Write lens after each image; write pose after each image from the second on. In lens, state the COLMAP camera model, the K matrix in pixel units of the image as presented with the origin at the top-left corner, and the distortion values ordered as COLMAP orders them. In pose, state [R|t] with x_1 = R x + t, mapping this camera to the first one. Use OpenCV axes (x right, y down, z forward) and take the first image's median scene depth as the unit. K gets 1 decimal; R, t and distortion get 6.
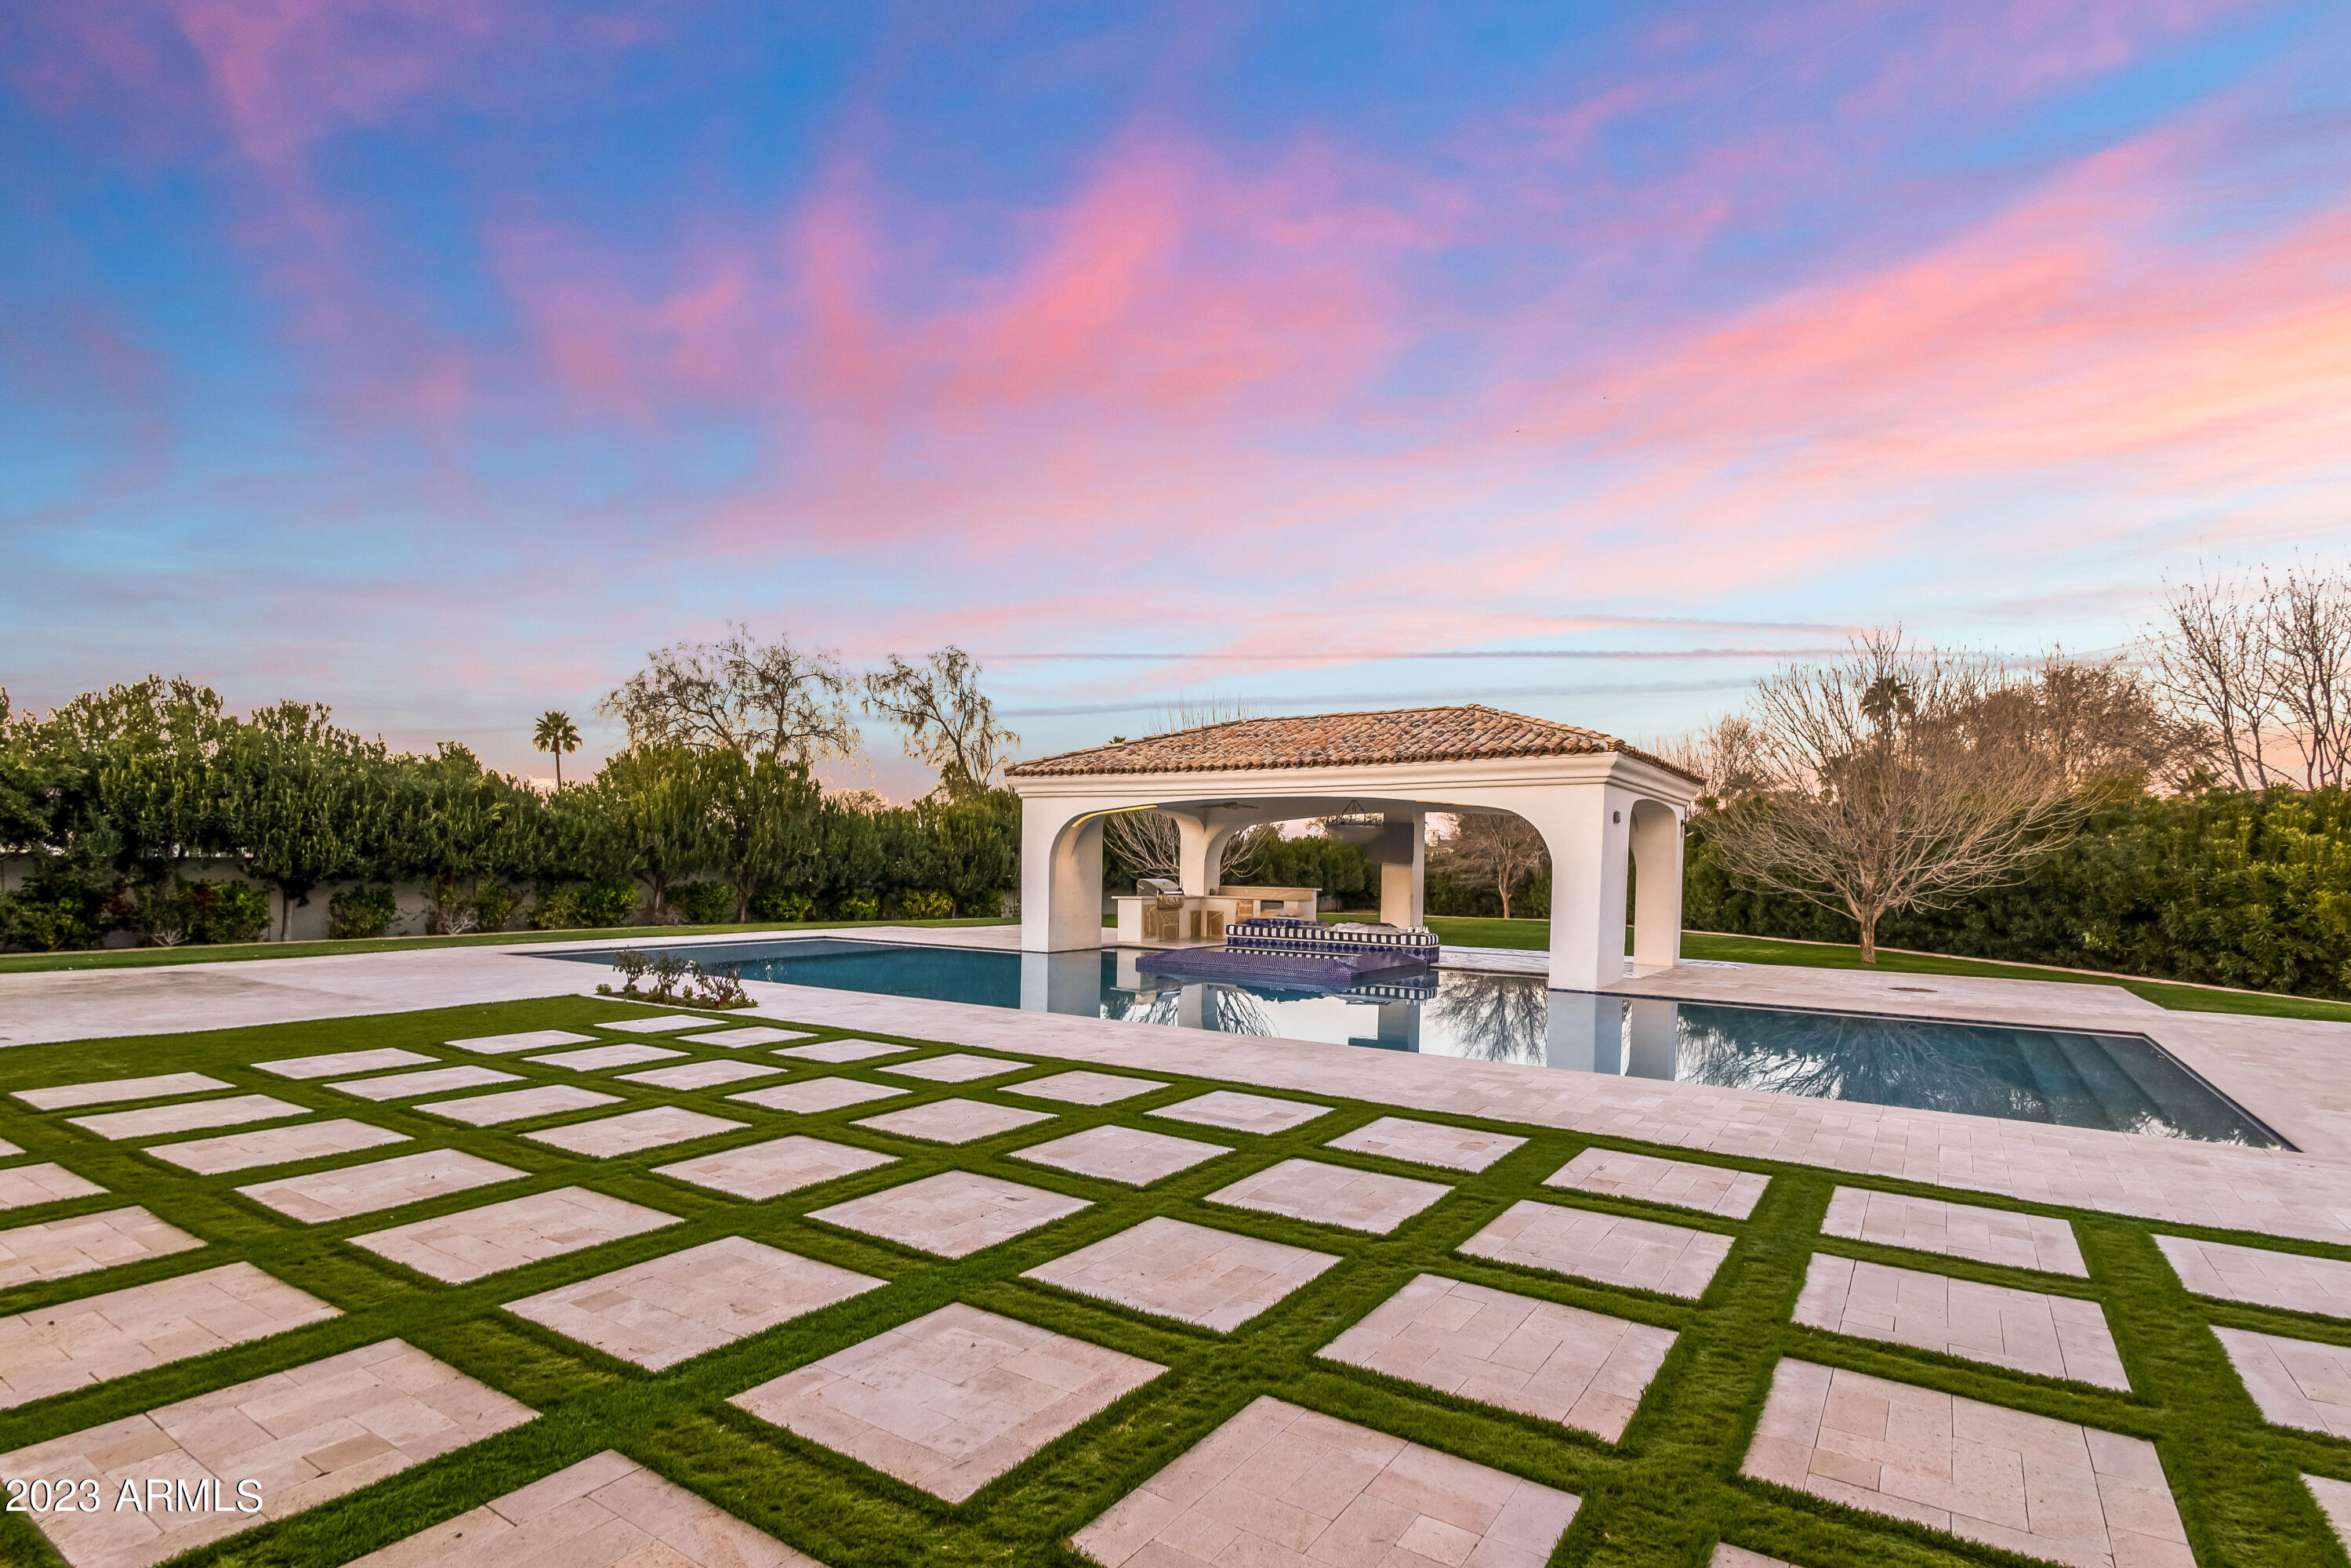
lens RADIAL K [[1096.5, 0, 1223.0], [0, 1096.5, 915.5], [0, 0, 1]] dist [-0.023886, -0.000019]
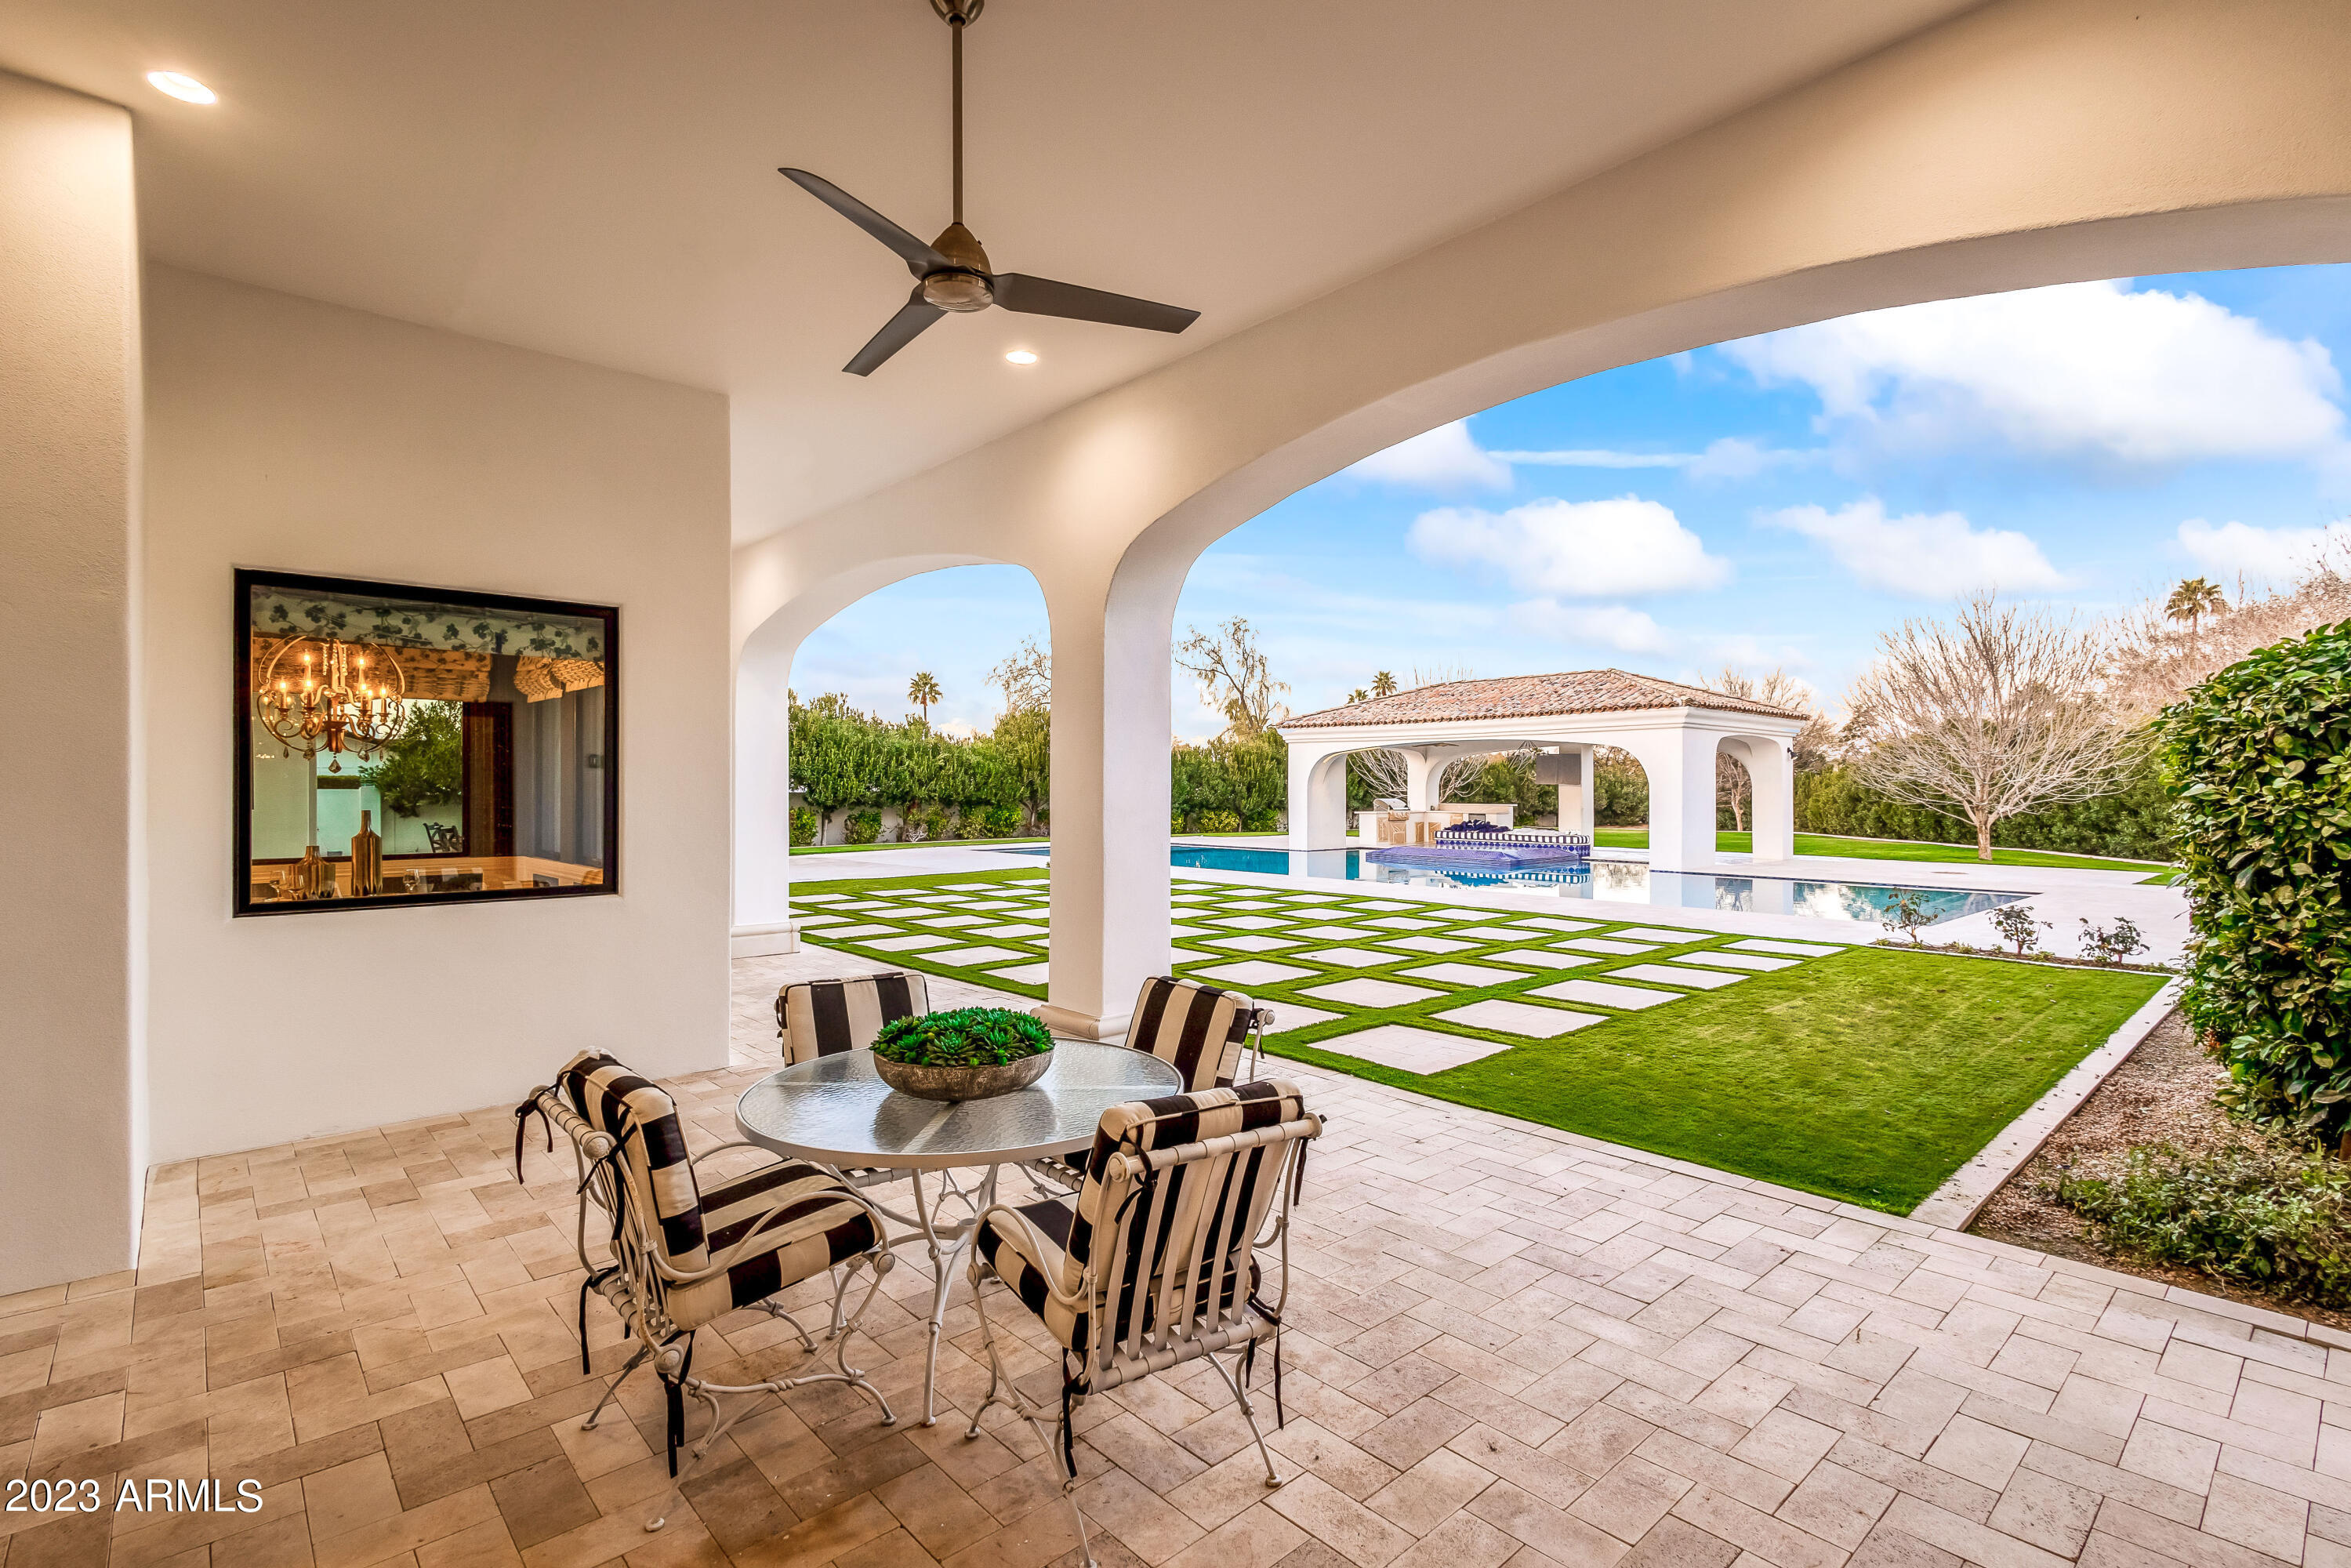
lens RADIAL K [[1091.6, 0, 1175.5], [0, 1091.6, 784.0], [0, 0, 1]] dist [0.002090, 0.000315]
pose [[0.956743, -0.017267, -0.290421, 0.075753], [0.002617, 0.998708, -0.050755, 0.015369], [0.290922, 0.047800, 0.955552, -0.345748]]
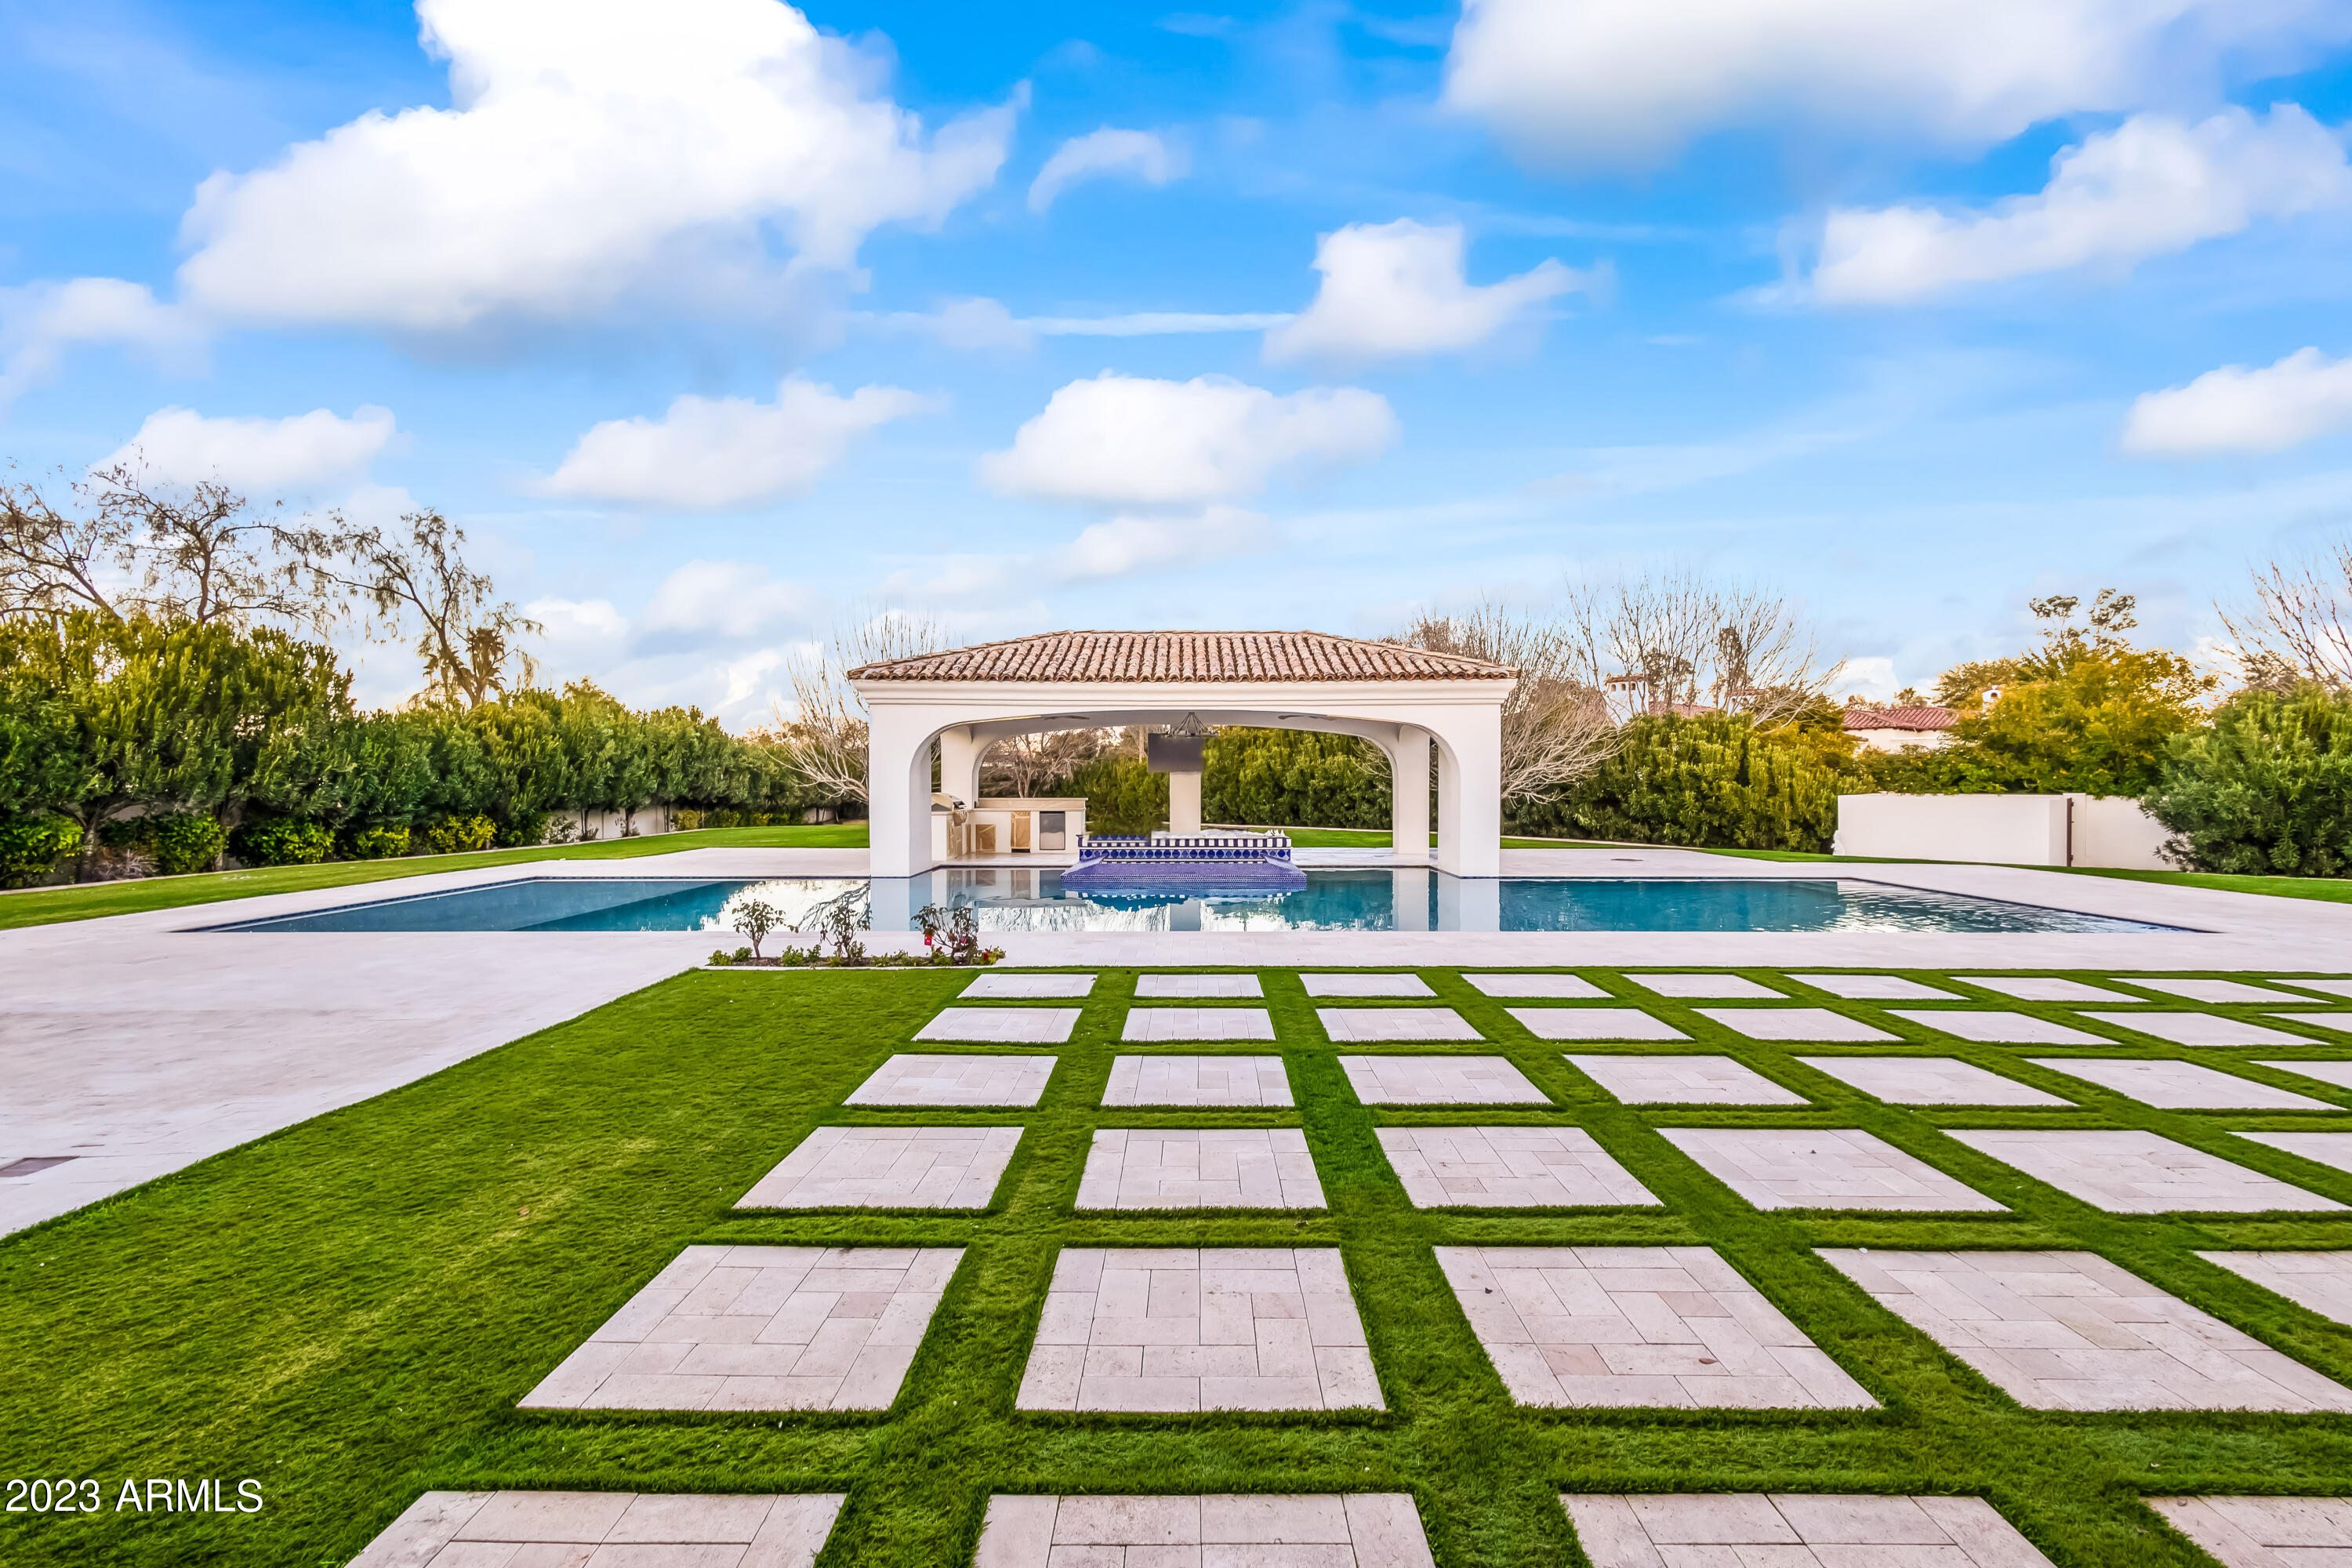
lens RADIAL K [[1073.3, 0, 1176.0], [0, 1073.3, 784.0], [0, 0, 1]] dist [-0.042547, 0.000197]
pose [[0.835249, -0.019268, 0.549534, -0.369920], [0.038798, 0.998960, -0.023943, -0.010211], [-0.548501, 0.041319, 0.835128, 0.124417]]
